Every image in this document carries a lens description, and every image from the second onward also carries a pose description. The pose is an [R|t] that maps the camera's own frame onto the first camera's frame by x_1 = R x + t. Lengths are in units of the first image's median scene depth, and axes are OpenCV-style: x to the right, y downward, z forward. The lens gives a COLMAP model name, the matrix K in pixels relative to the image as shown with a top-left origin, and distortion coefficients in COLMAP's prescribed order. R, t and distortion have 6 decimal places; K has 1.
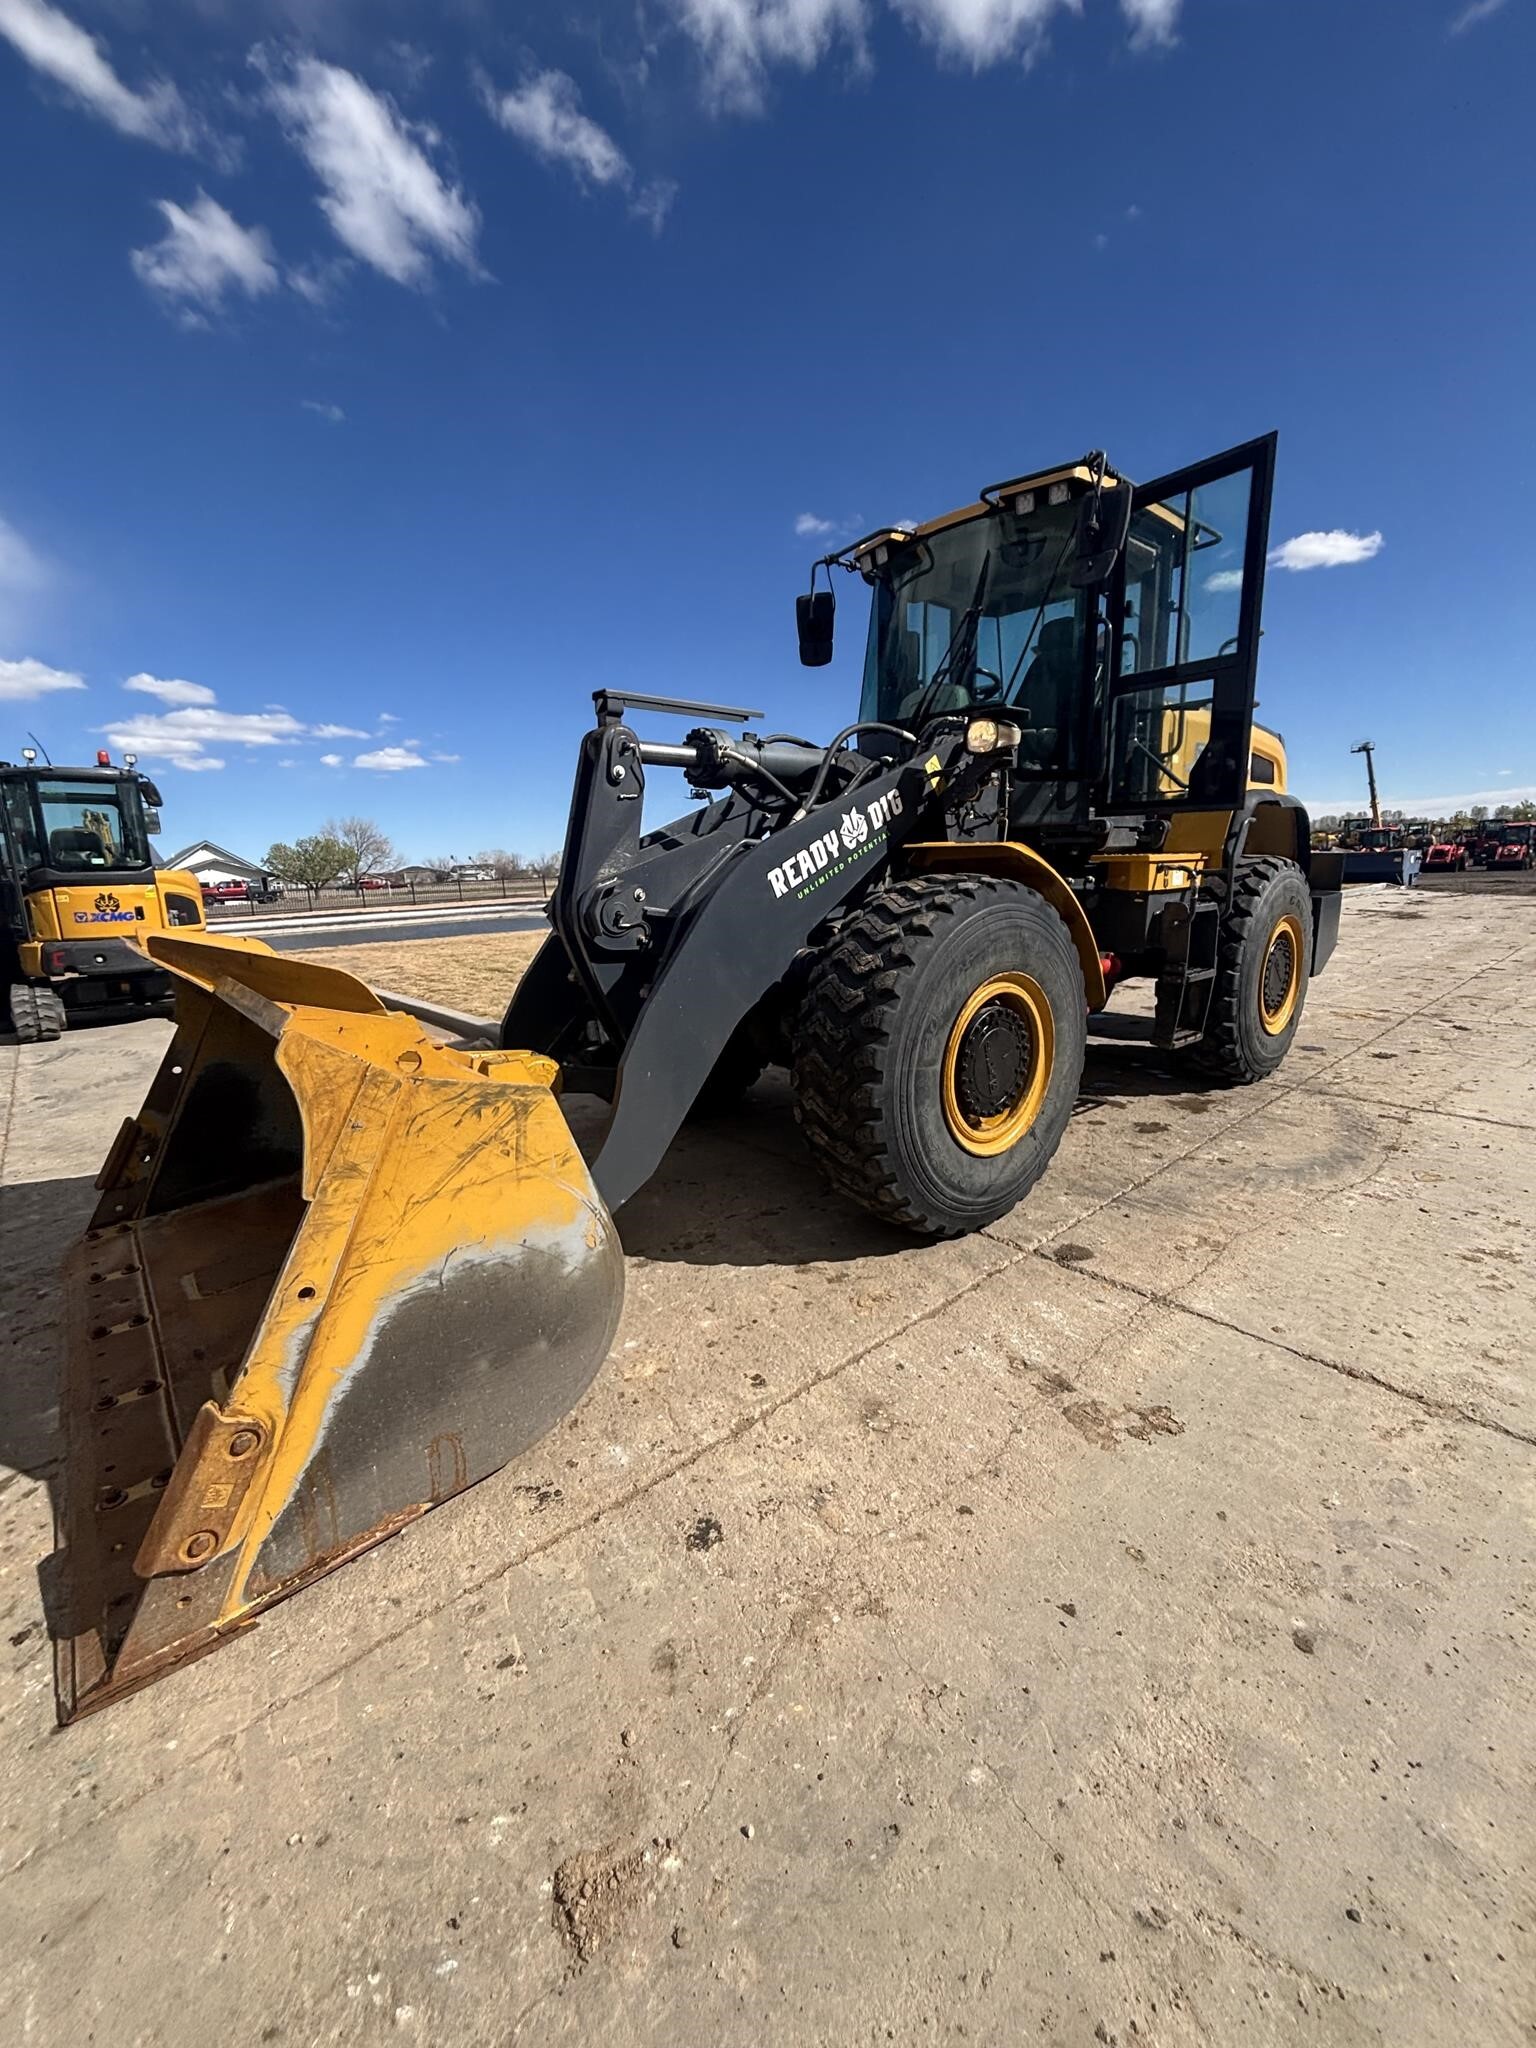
lens RADIAL K [[821.4, 0, 772.5], [0, 821.4, 1024.1], [0, 0, 1]] dist [0.001749, -0.002768]
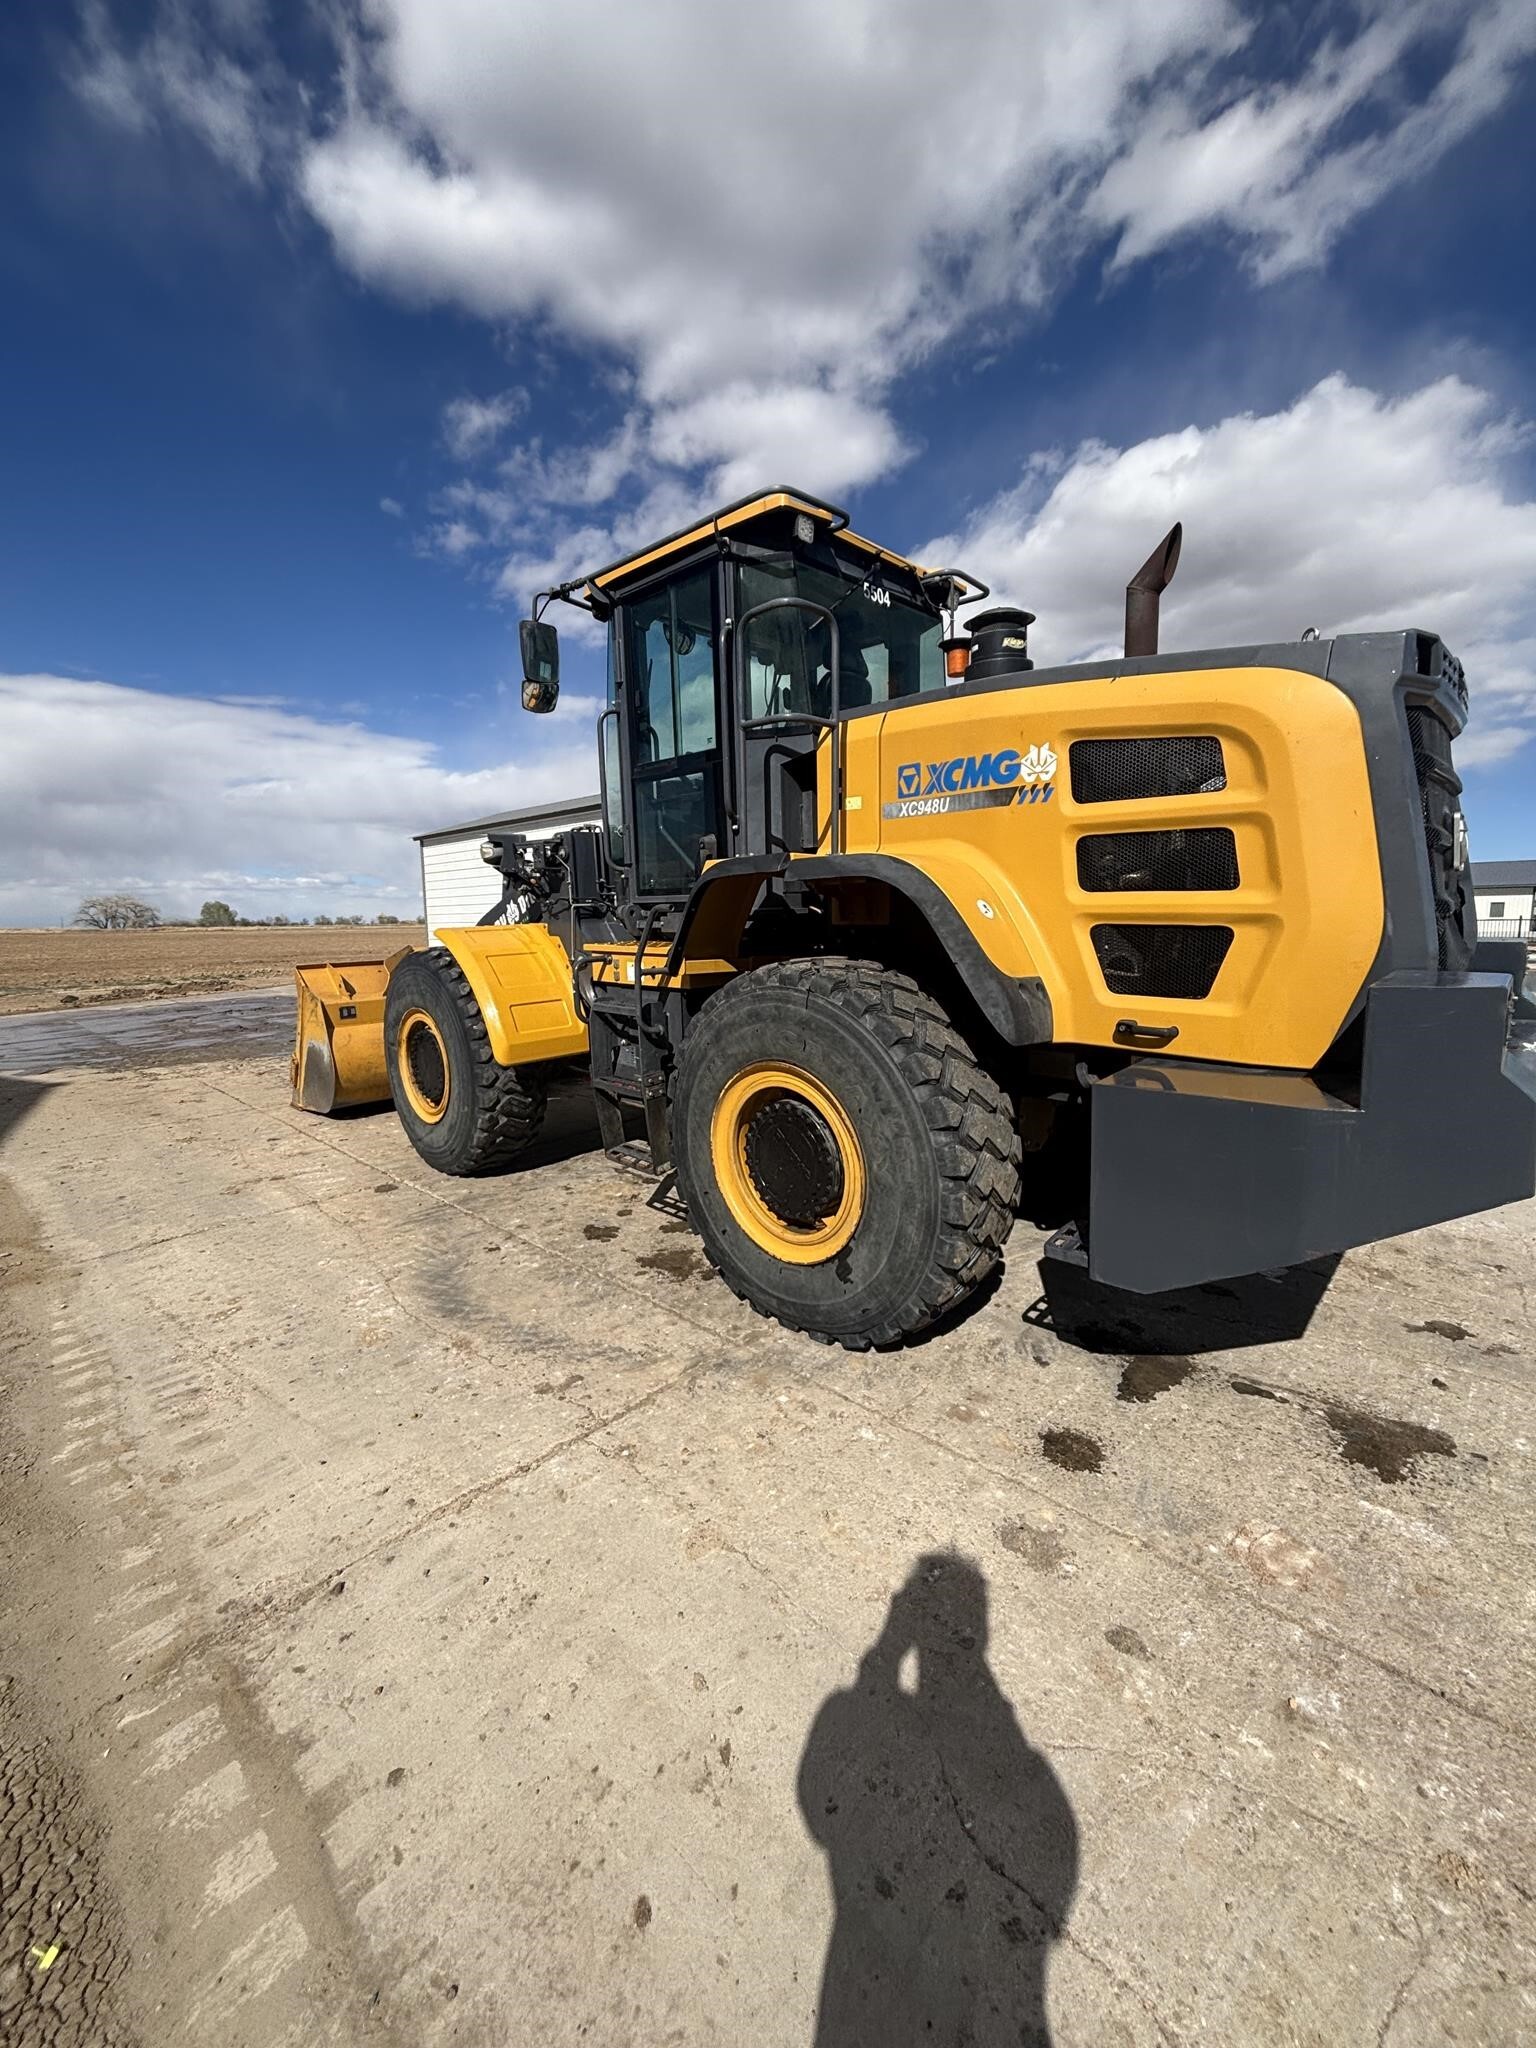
lens RADIAL K [[820.3, 0, 773.7], [0, 820.3, 1015.8], [0, 0, 1]] dist [0.001156, -0.002192]
pose [[0.093735, 0.157098, -0.983125, 1.700411], [-0.181571, 0.973609, 0.138266, -0.348077], [0.978900, 0.165547, 0.119786, 1.309459]]
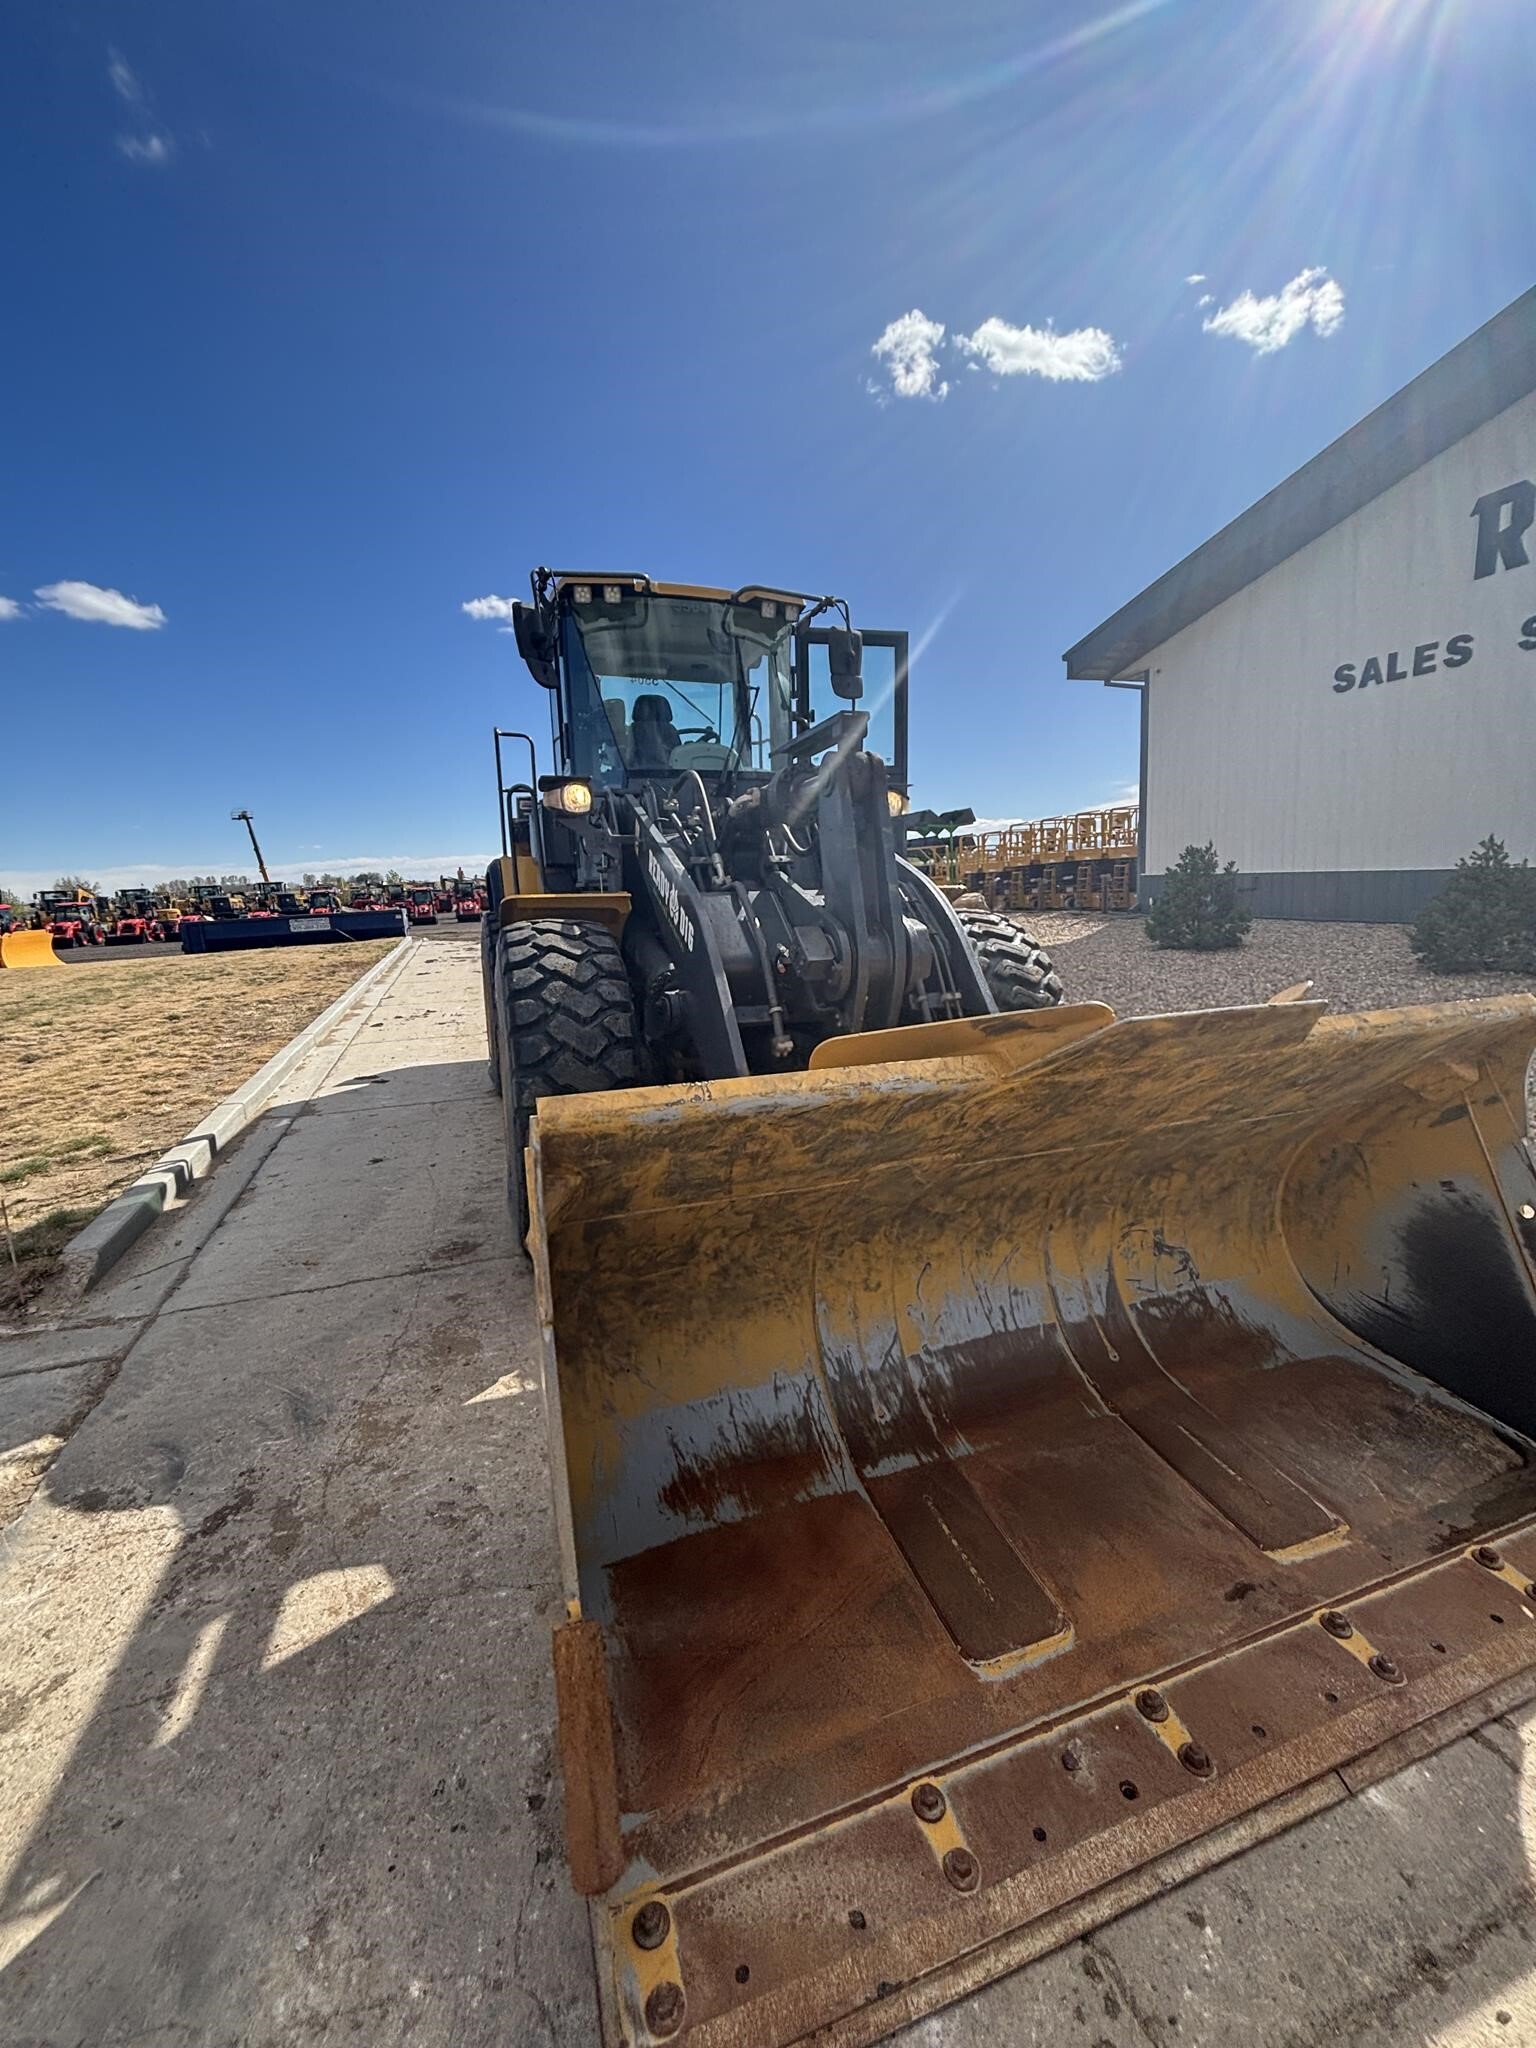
lens RADIAL K [[824.5, 0, 773.2], [0, 824.5, 1028.2], [0, 0, 1]] dist [-0.011459, 0.007789]
pose [[0.361961, -0.145504, 0.920768, -1.003768], [0.209790, 0.975120, 0.071623, -0.138120], [-0.908280, 0.167243, 0.383480, 0.719522]]
